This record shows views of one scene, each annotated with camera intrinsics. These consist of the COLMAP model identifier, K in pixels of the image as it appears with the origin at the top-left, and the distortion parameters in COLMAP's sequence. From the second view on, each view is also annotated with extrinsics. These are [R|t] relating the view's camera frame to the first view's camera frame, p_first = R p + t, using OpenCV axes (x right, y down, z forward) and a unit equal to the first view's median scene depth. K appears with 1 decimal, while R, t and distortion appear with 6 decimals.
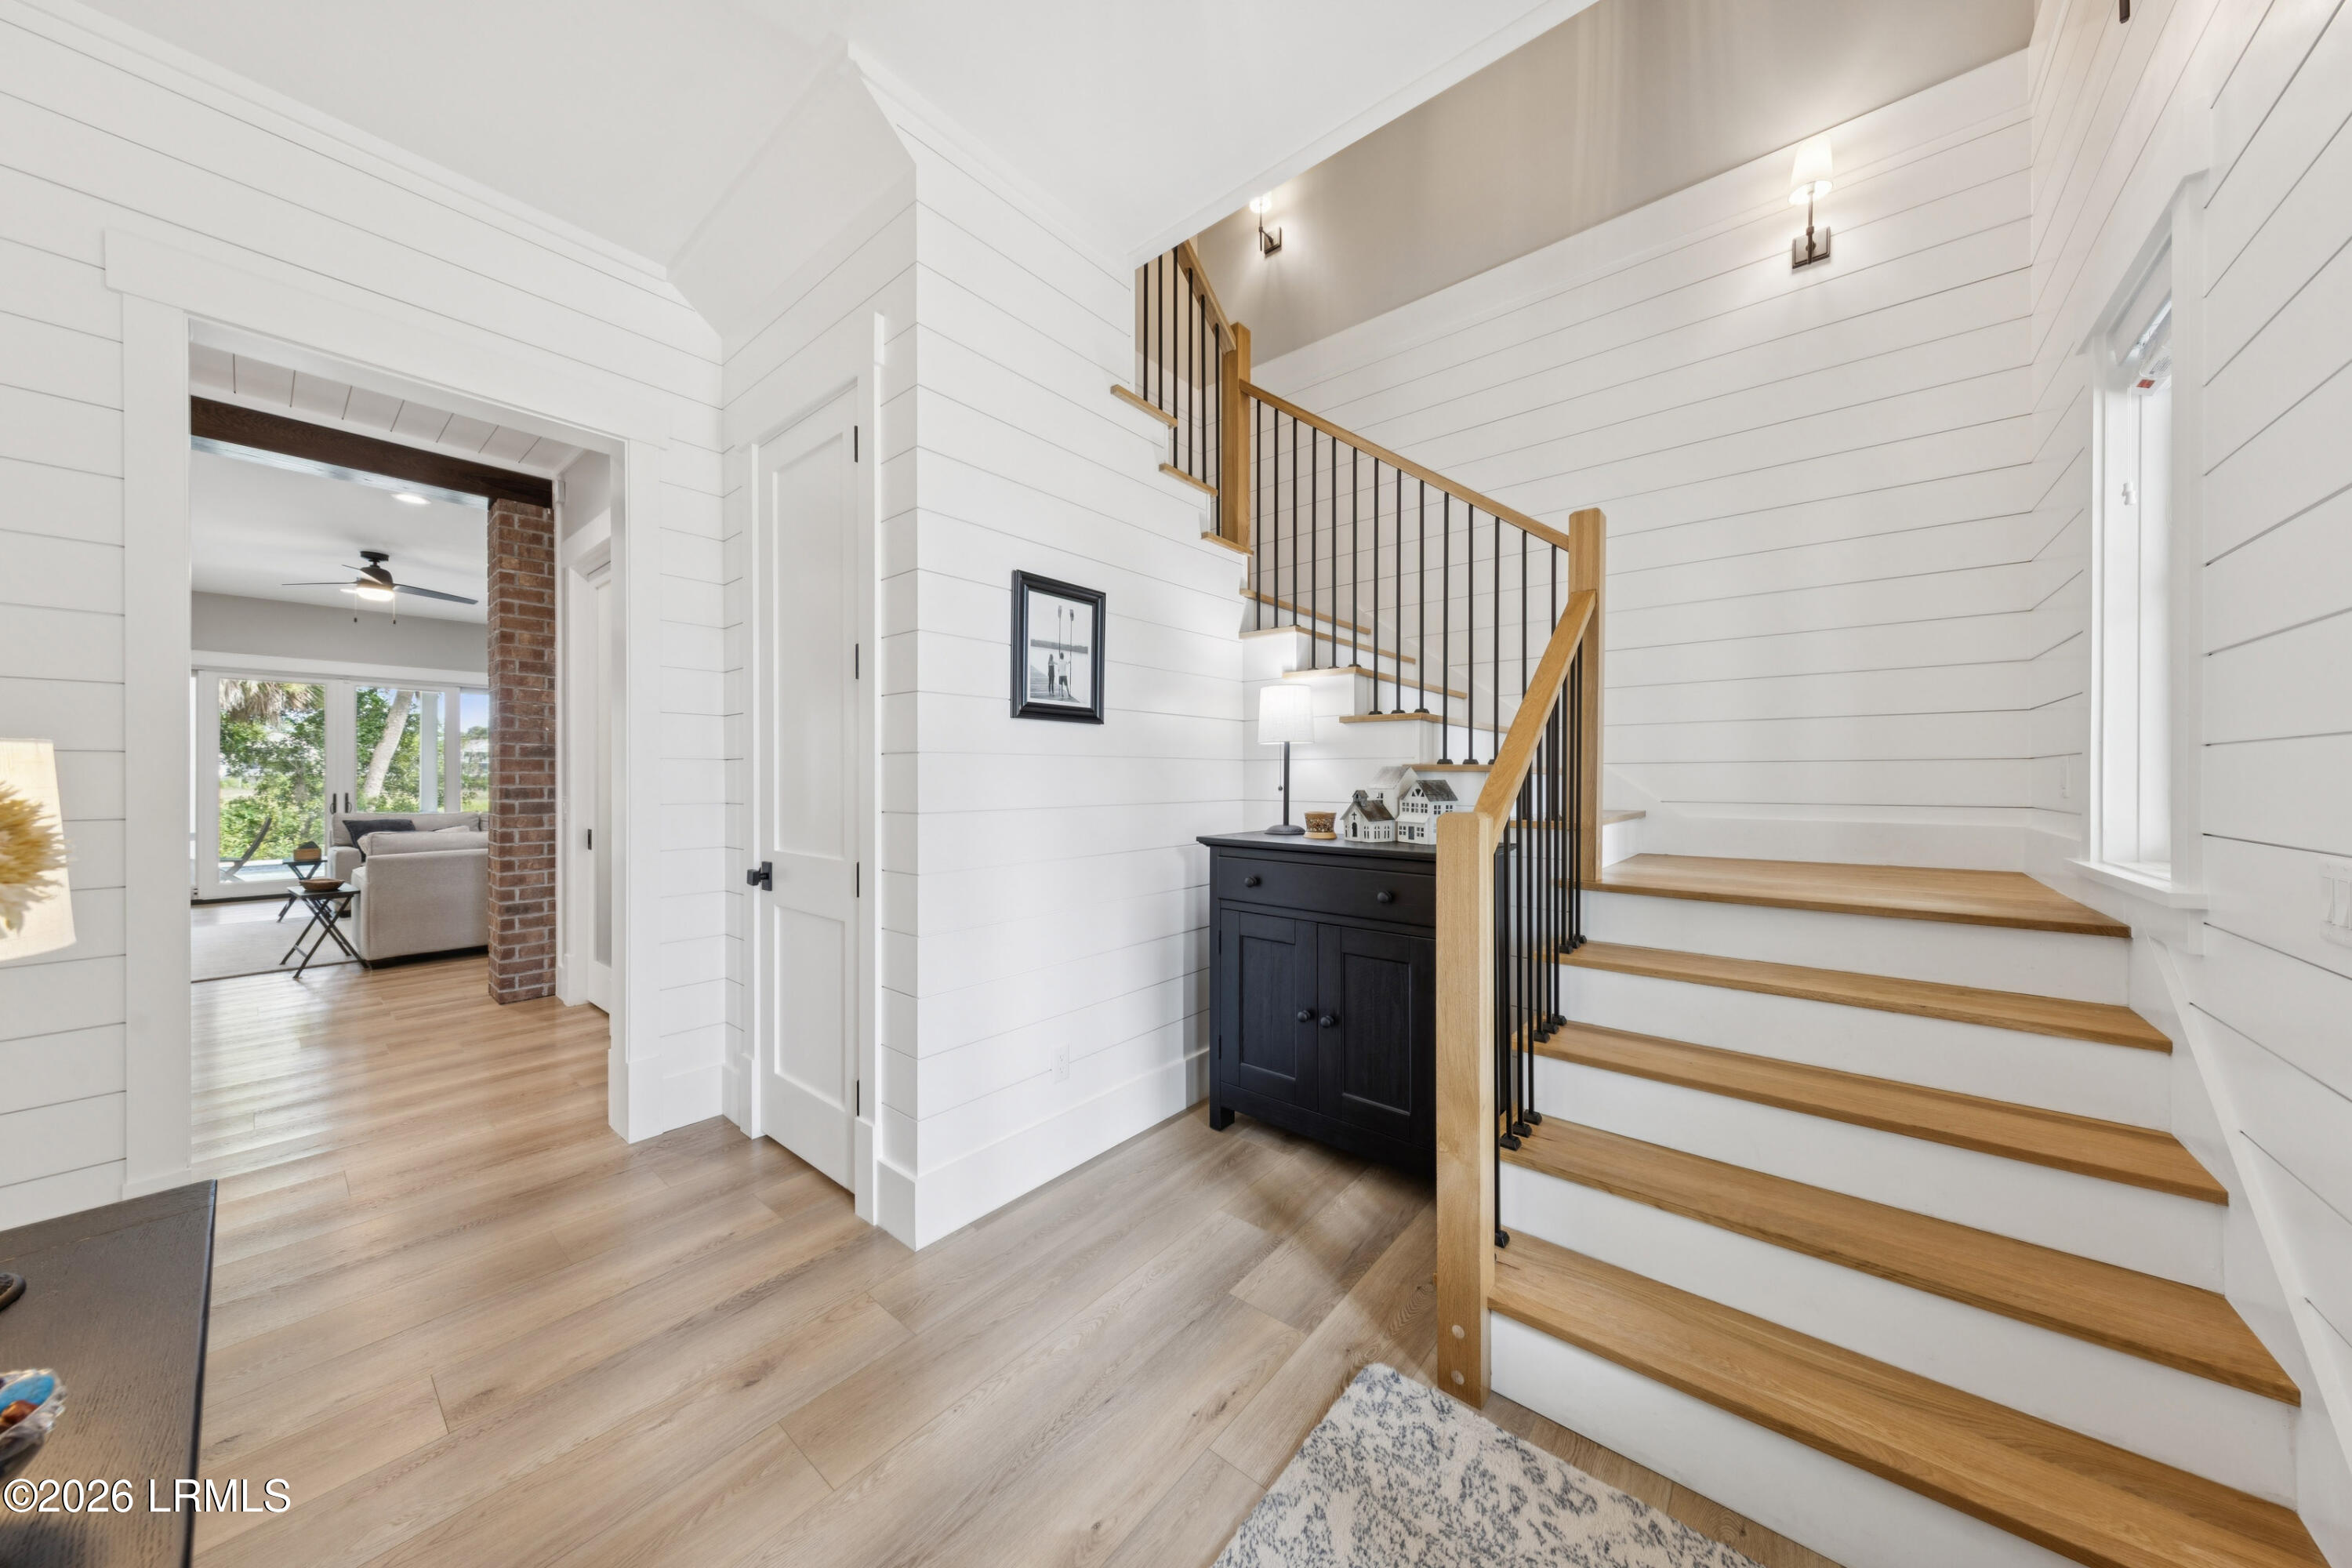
lens RADIAL K [[721.4, 0, 1172.4], [0, 721.4, 786.7], [0, 0, 1]] dist [0.003349, -0.000122]
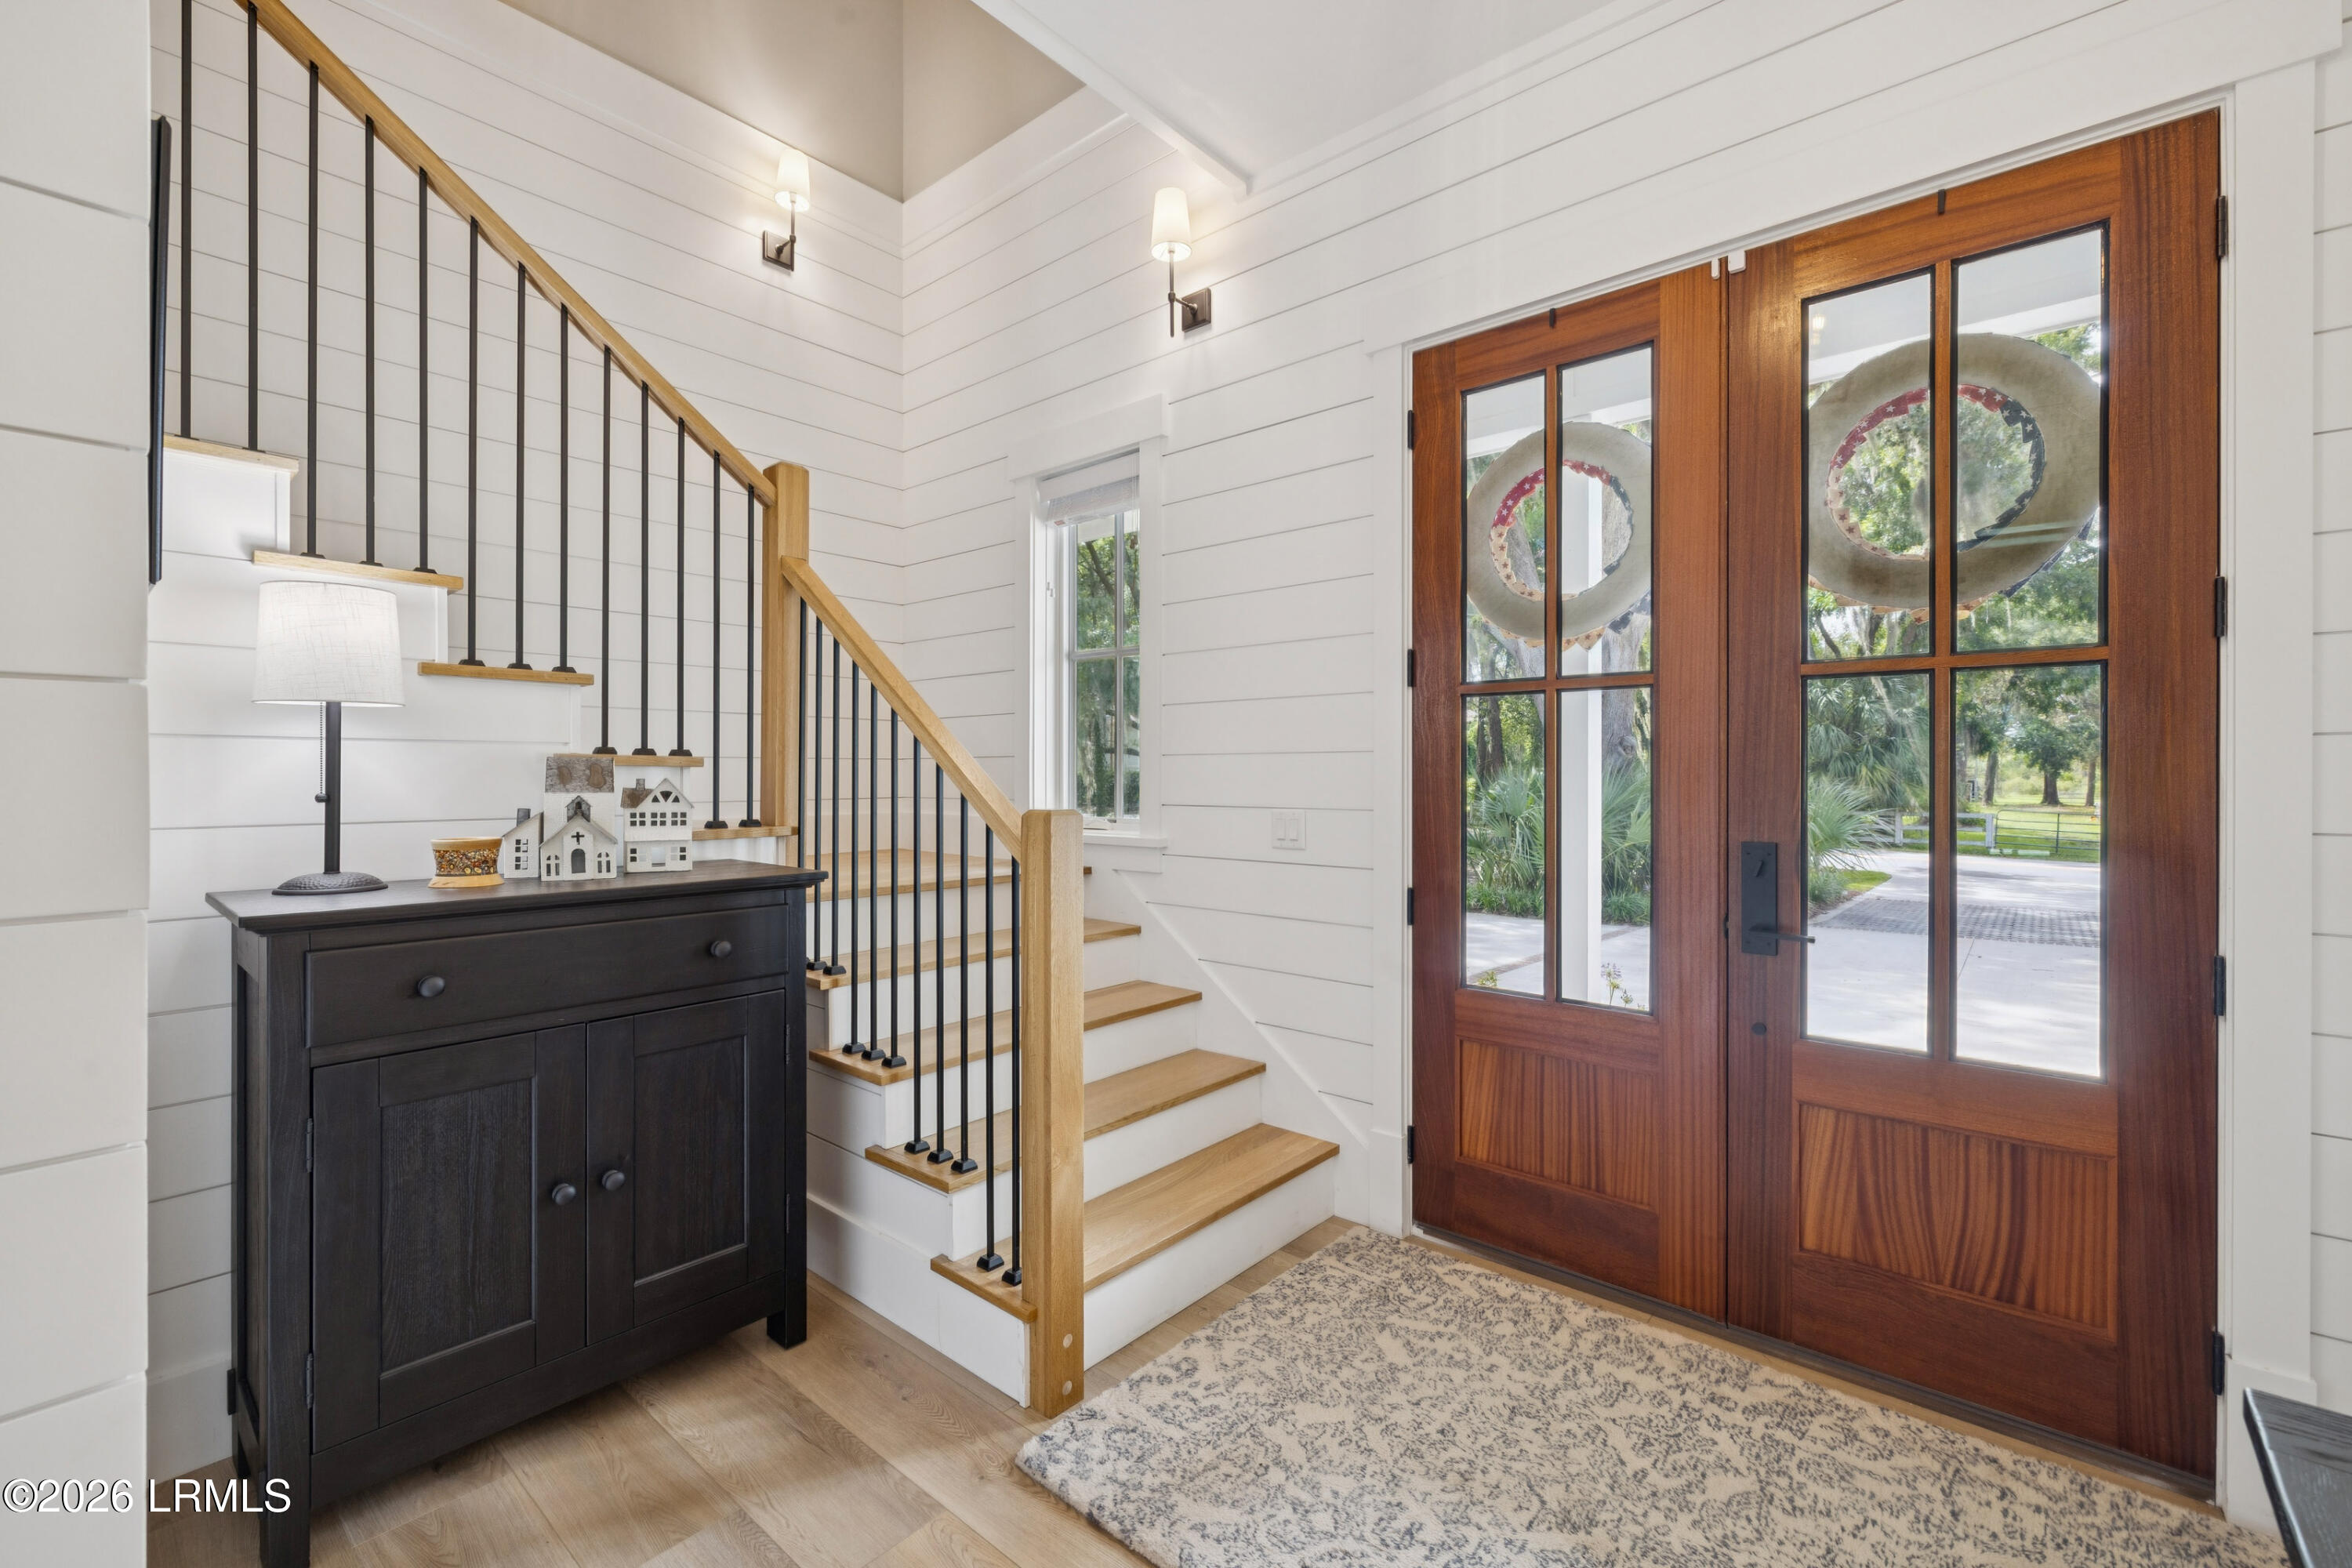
lens RADIAL K [[1017.7, 0, 1110.8], [0, 1017.7, 791.4], [0, 0, 1]] dist [0.007450, 0.000588]
pose [[0.071346, -0.016929, 0.997308, -0.887126], [0.018275, 0.999710, 0.015662, -0.004994], [-0.997284, 0.017108, 0.071634, 0.770110]]
